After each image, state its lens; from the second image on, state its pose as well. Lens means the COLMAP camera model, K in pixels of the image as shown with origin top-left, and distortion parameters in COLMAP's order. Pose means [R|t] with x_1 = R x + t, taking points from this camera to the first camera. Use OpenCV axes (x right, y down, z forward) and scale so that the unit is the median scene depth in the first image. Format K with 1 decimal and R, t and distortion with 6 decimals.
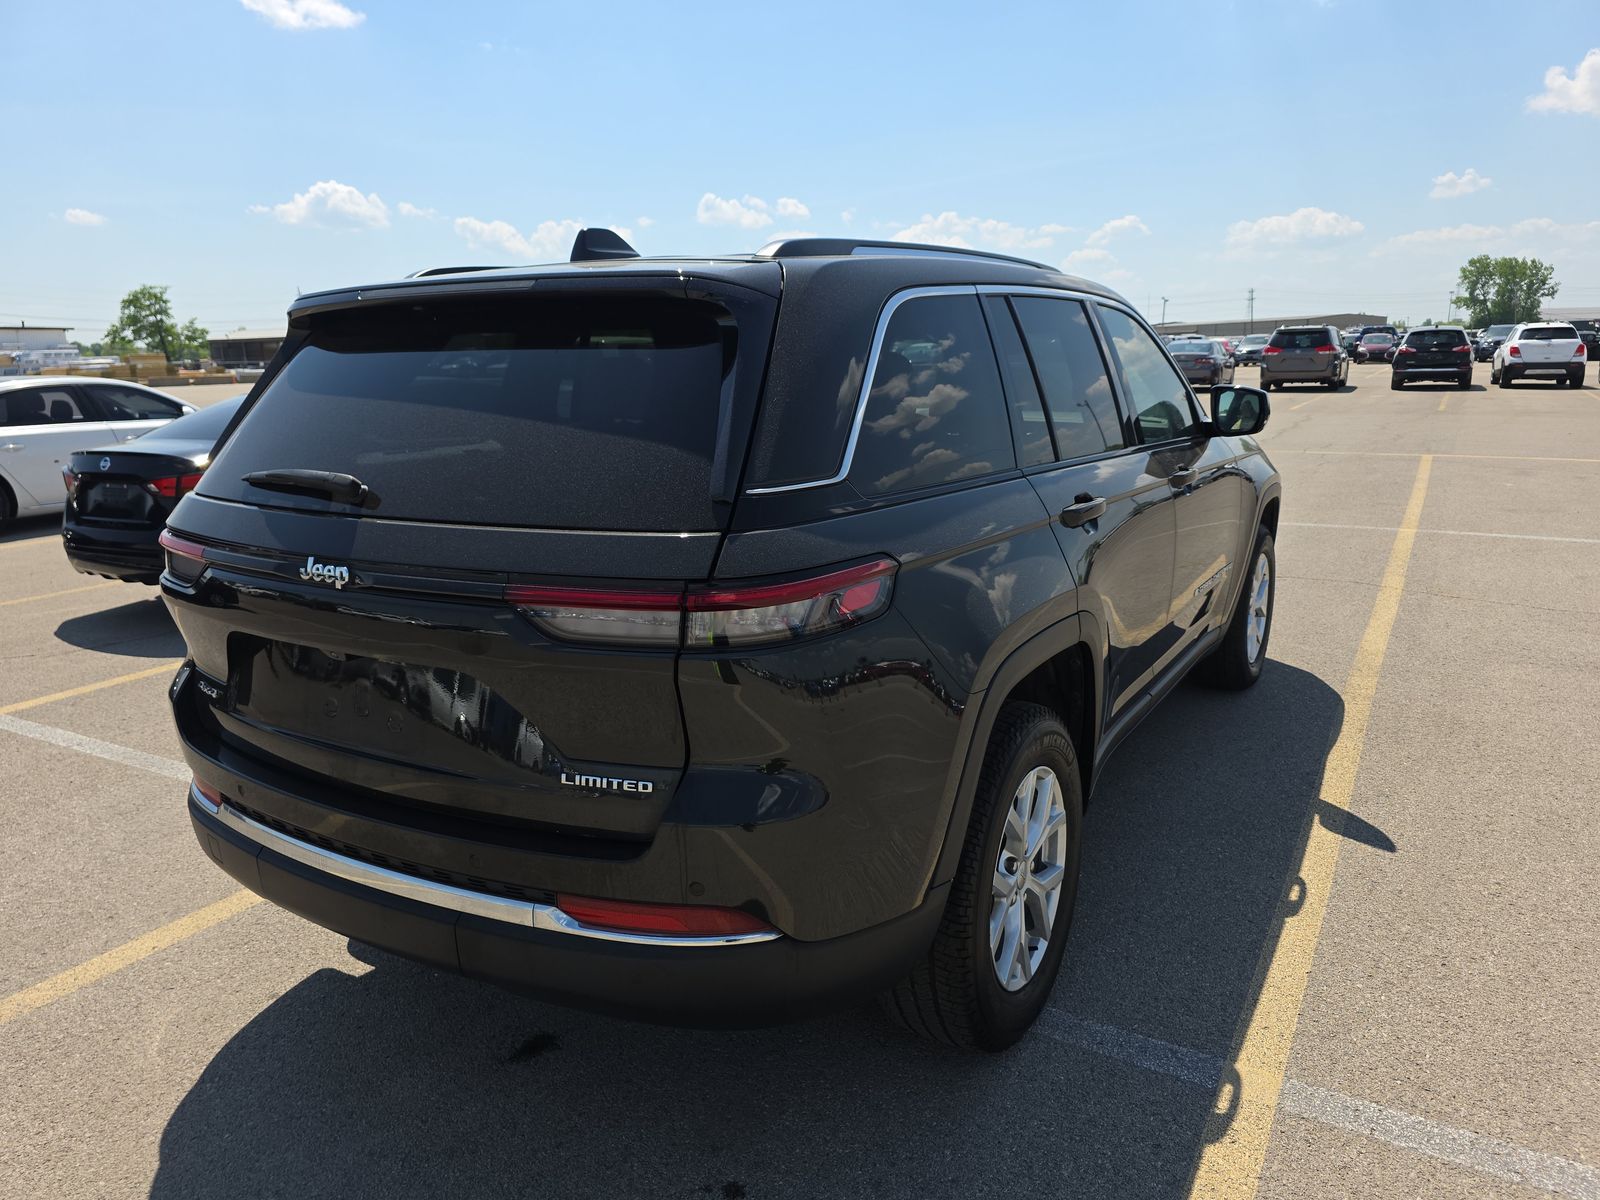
lens RADIAL K [[1093.9, 0, 800.2], [0, 1093.9, 605.7], [0, 0, 1]] dist [0.033155, -0.029799]
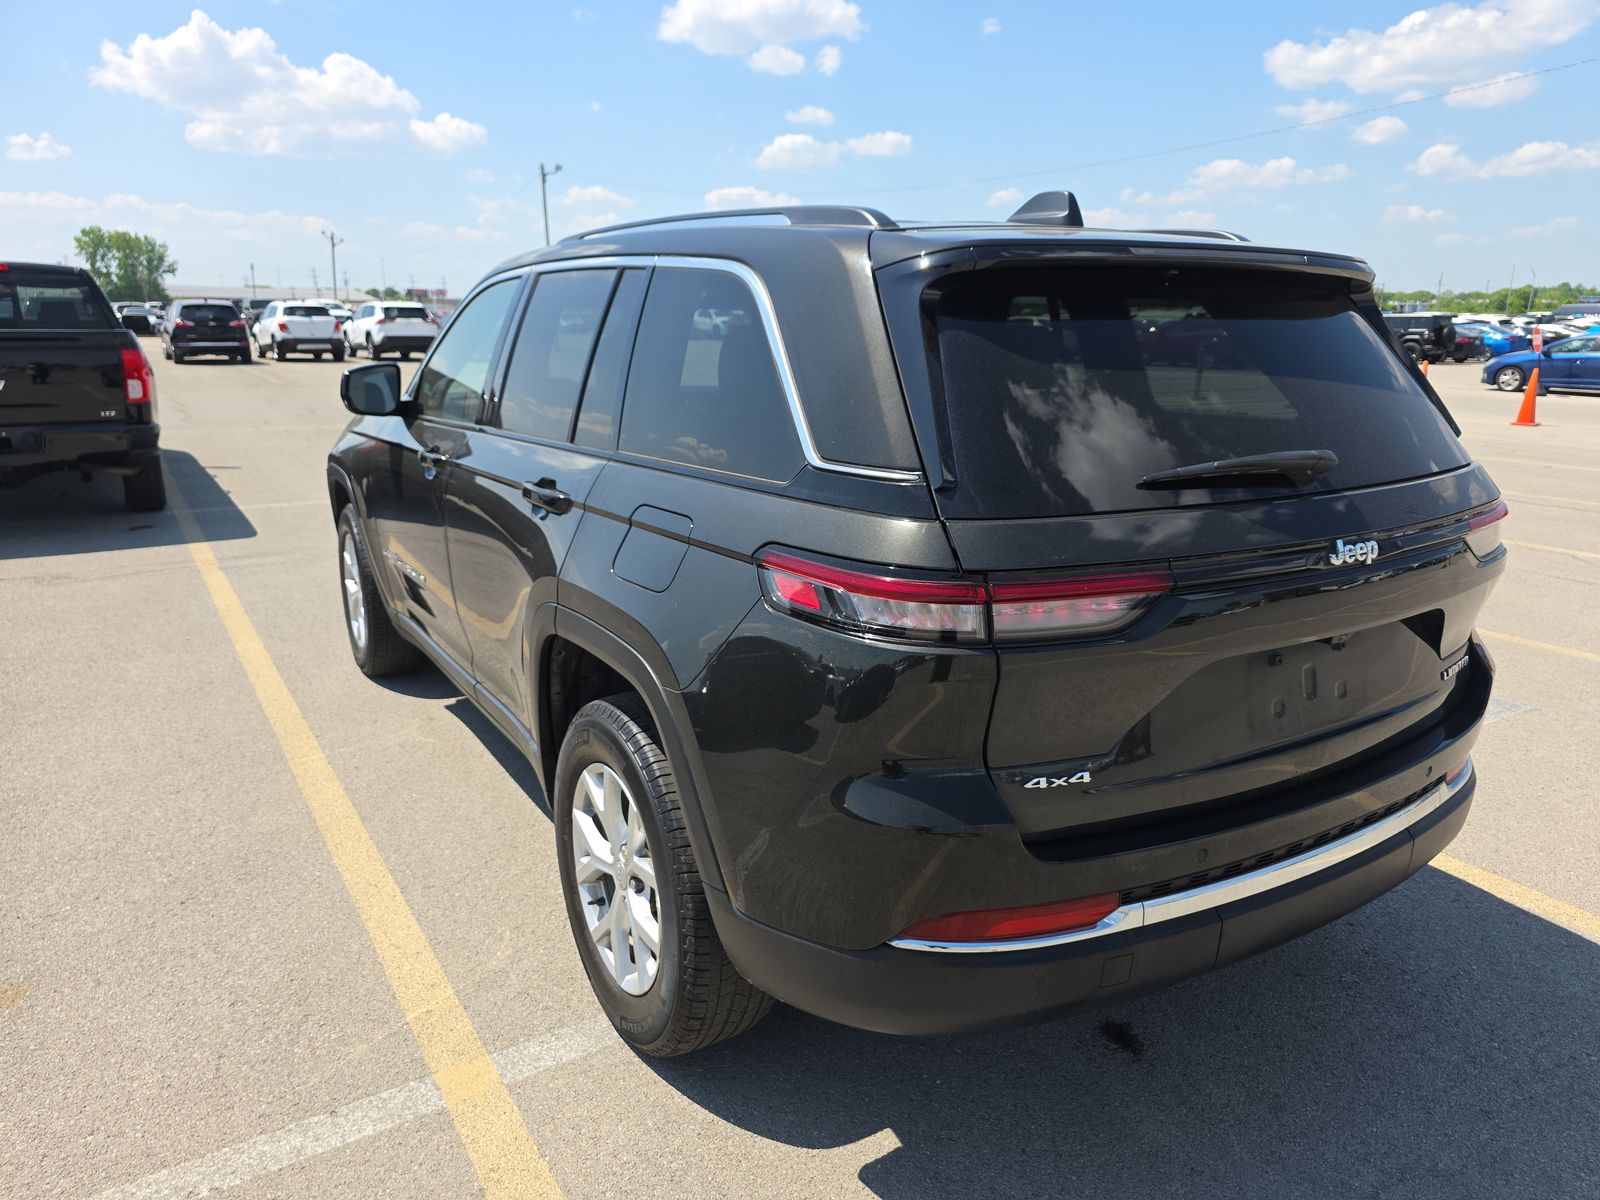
lens RADIAL K [[1093.9, 0, 822.9], [0, 1093.9, 594.4], [0, 0, 1]] dist [0.033155, -0.029799]
pose [[0.444532, -0.193173, 0.874686, -0.999780], [0.182320, 0.975542, 0.122788, -0.133023], [-0.877012, 0.104890, 0.468879, 0.644118]]
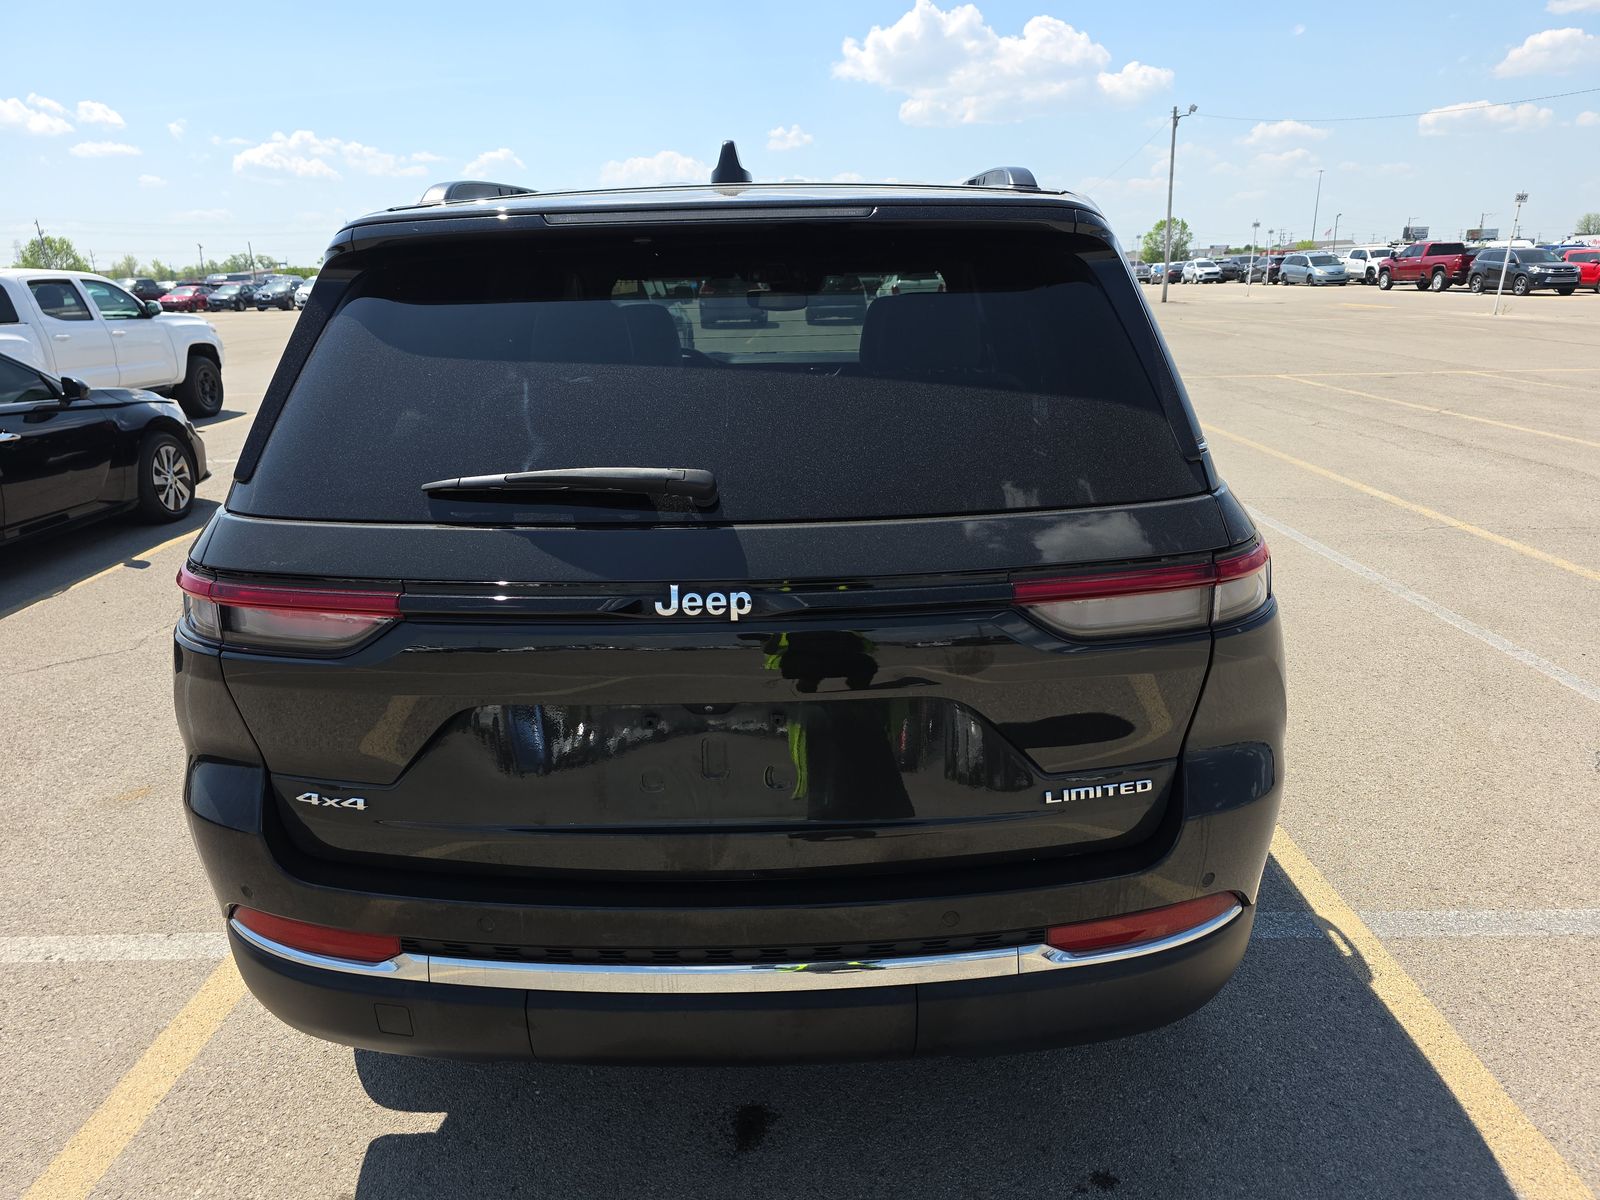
lens RADIAL K [[1093.9, 0, 805.6], [0, 1093.9, 600.5], [0, 0, 1]] dist [0.033155, -0.029799]
pose [[0.863101, -0.141777, 0.484722, -0.492068], [0.117451, 0.989820, 0.080379, -0.056465], [-0.491184, -0.012444, 0.870967, 0.214178]]
